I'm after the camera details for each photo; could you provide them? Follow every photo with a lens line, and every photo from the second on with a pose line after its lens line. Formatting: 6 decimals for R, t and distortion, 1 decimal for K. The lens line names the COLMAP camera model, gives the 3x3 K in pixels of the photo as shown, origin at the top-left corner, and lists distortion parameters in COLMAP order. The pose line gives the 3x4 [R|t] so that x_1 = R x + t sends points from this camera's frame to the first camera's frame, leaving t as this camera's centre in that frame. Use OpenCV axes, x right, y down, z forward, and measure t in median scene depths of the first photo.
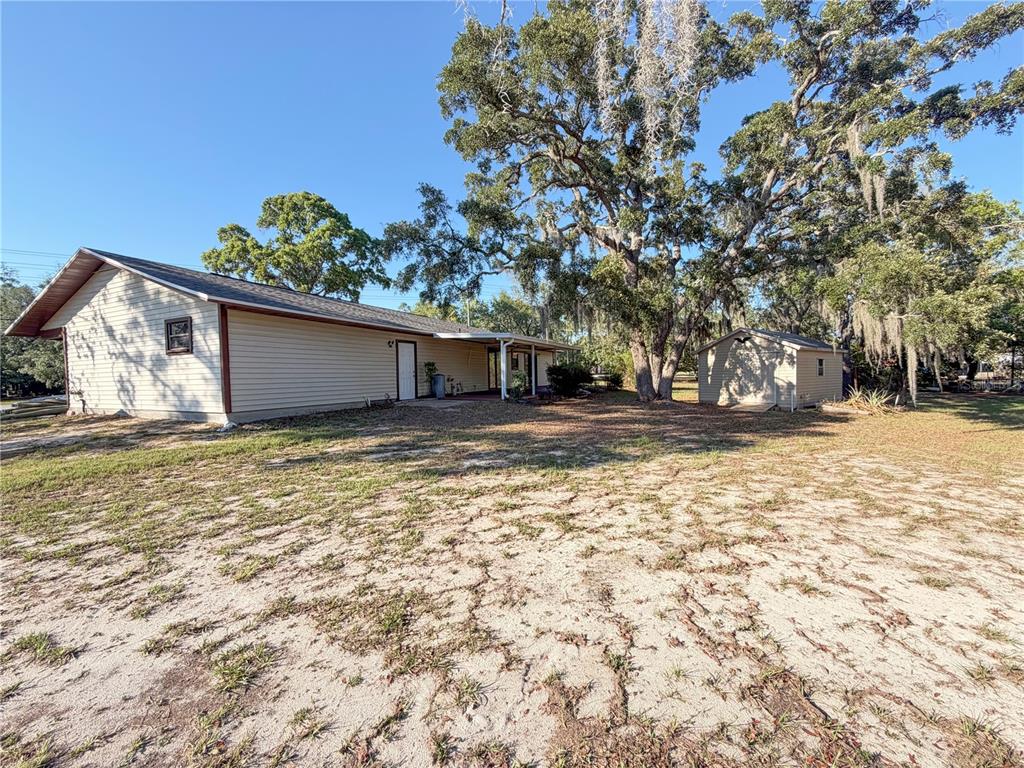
lens RADIAL K [[417.7, 0, 508.5], [0, 417.7, 383.8], [0, 0, 1]] dist [-0.000191, 0.000225]
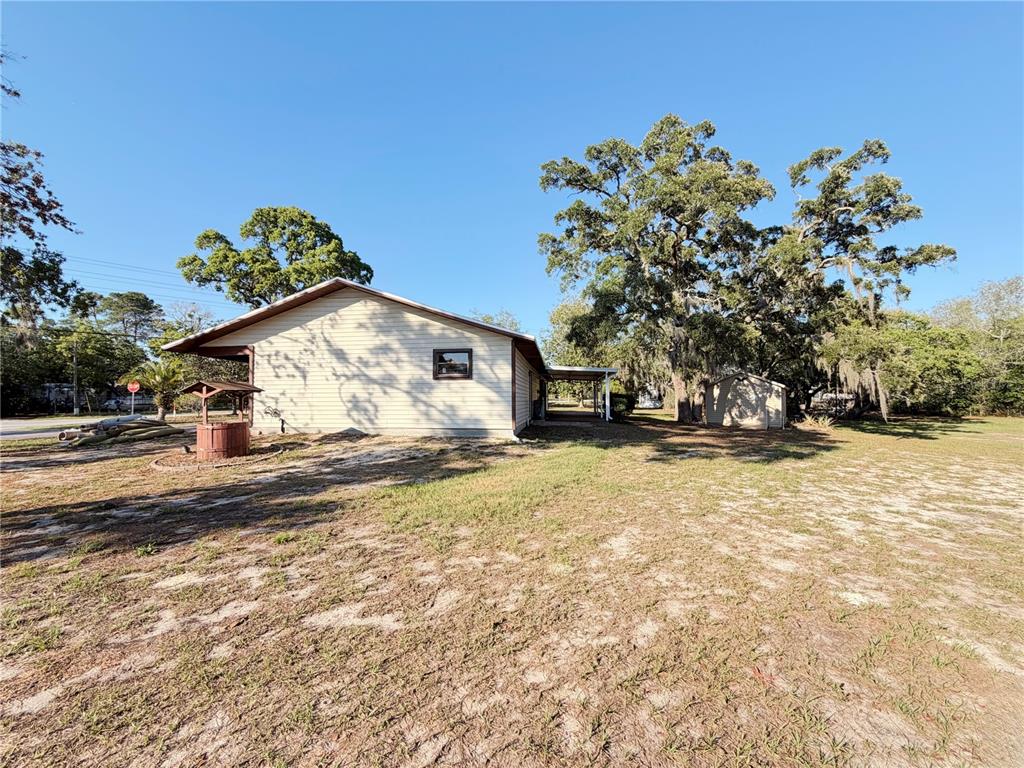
lens RADIAL K [[417.7, 0, 508.5], [0, 417.7, 383.8], [0, 0, 1]] dist [-0.000191, 0.000225]
pose [[0.950474, 0.029704, 0.309382, -0.893291], [-0.010384, 0.997902, -0.063909, 0.013148], [-0.310631, 0.057531, 0.948788, -0.140017]]
